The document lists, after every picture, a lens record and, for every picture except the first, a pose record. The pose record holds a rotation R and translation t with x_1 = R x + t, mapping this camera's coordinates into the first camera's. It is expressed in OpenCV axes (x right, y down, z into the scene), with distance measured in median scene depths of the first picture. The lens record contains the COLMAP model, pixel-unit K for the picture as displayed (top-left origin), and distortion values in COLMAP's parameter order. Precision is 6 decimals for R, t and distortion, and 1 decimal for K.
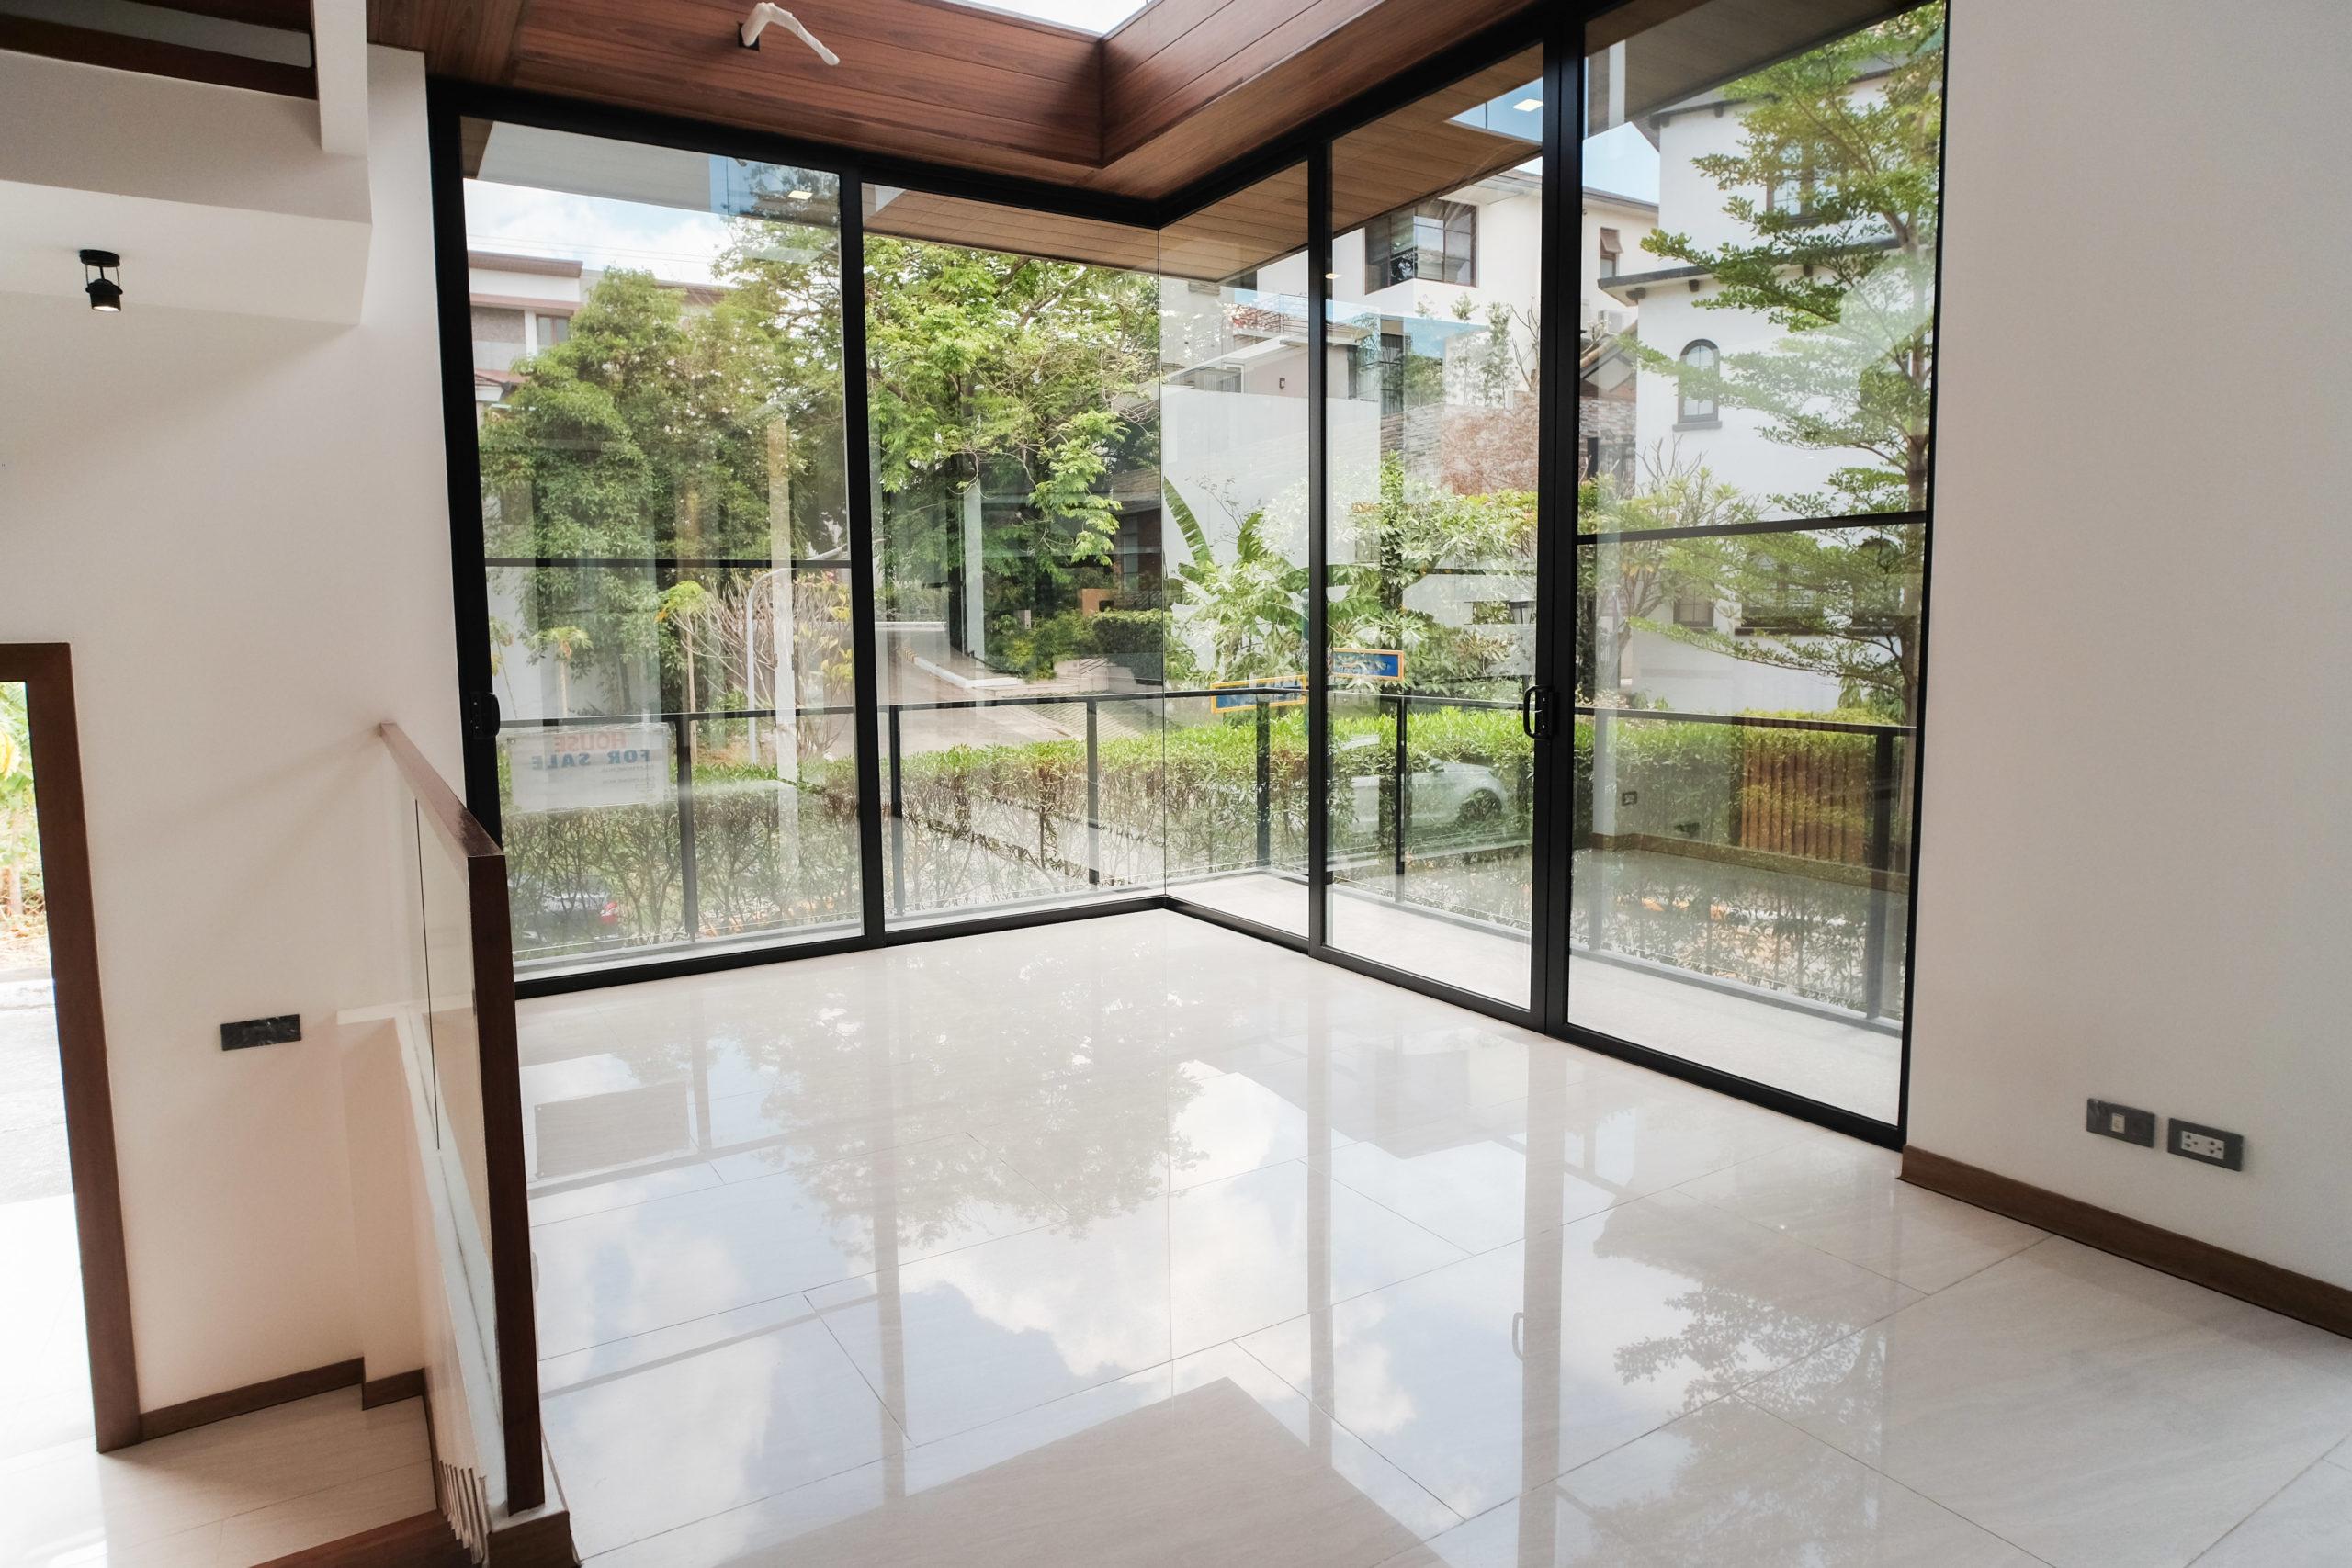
lens RADIAL K [[1363.2, 0, 1169.4], [0, 1363.2, 753.4], [0, 0, 1]] dist [-0.031158, 0.024256]
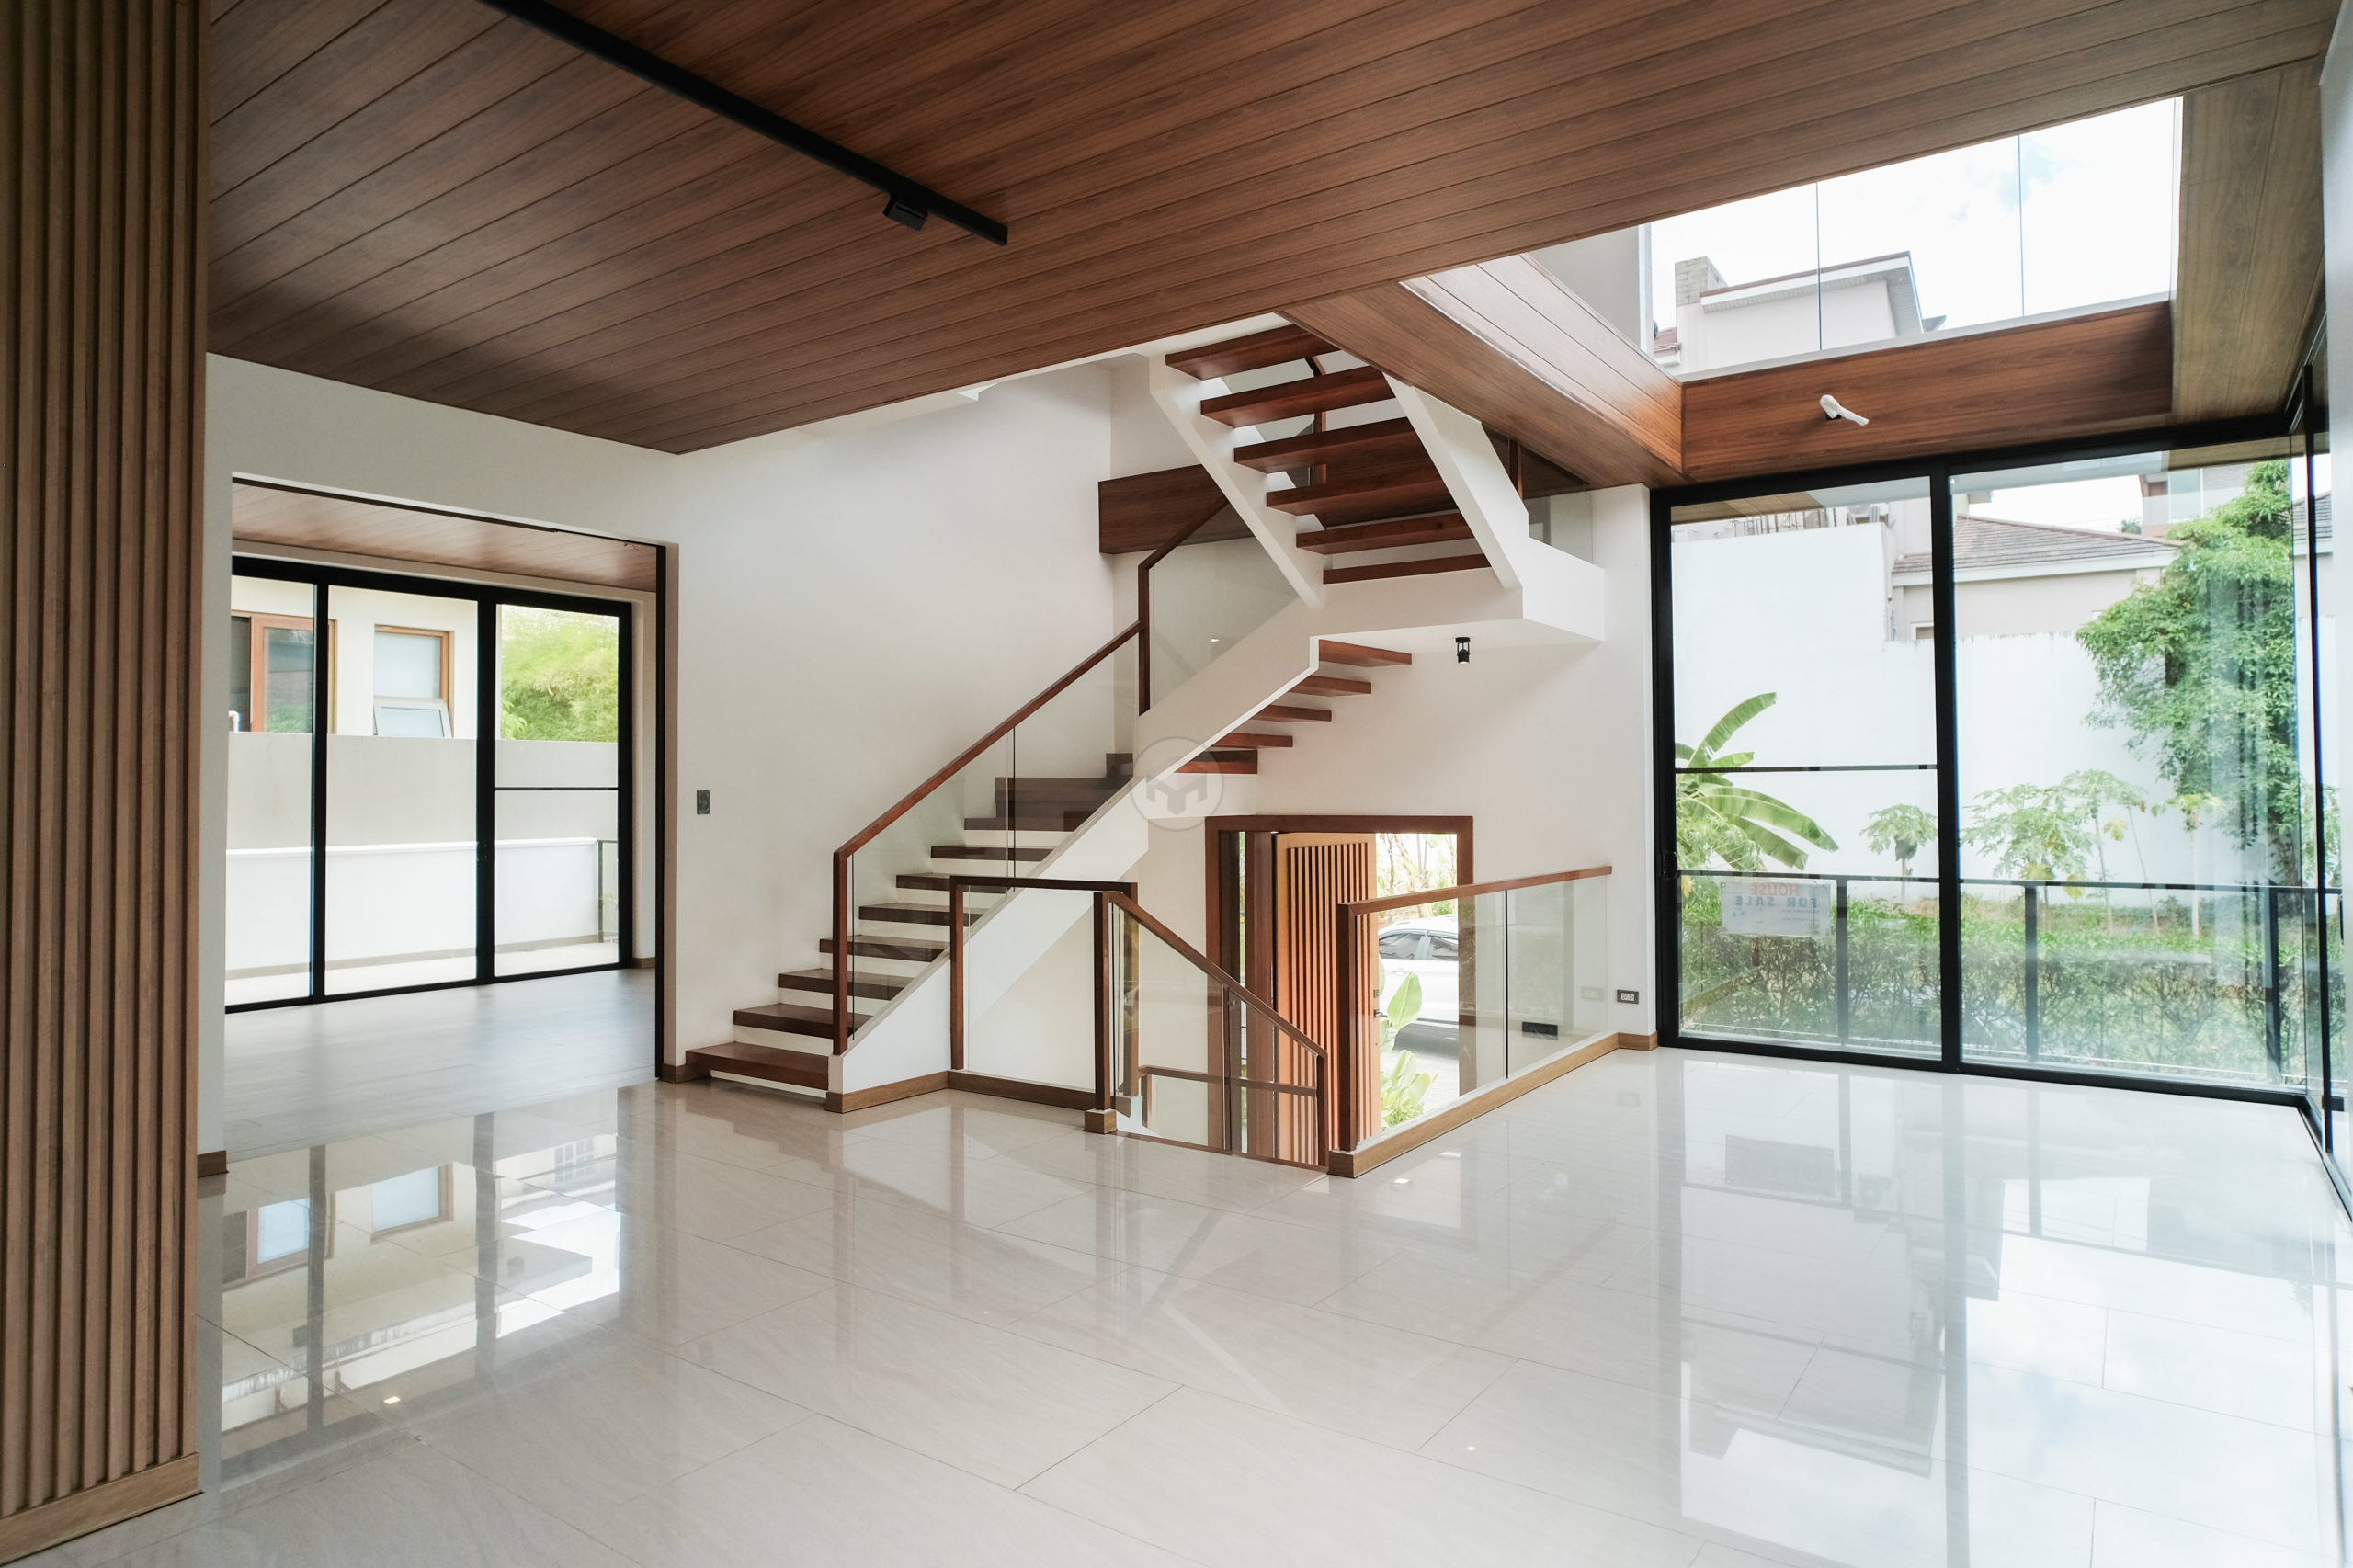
lens RADIAL K [[1363.9, 0, 1169.9], [0, 1363.9, 753.4], [0, 0, 1]] dist [-0.031158, 0.024256]
pose [[0.380046, -0.016571, -0.924819, 0.657673], [-0.090284, 0.994401, -0.054920, -0.014305], [0.920551, 0.104369, 0.376422, -0.149761]]
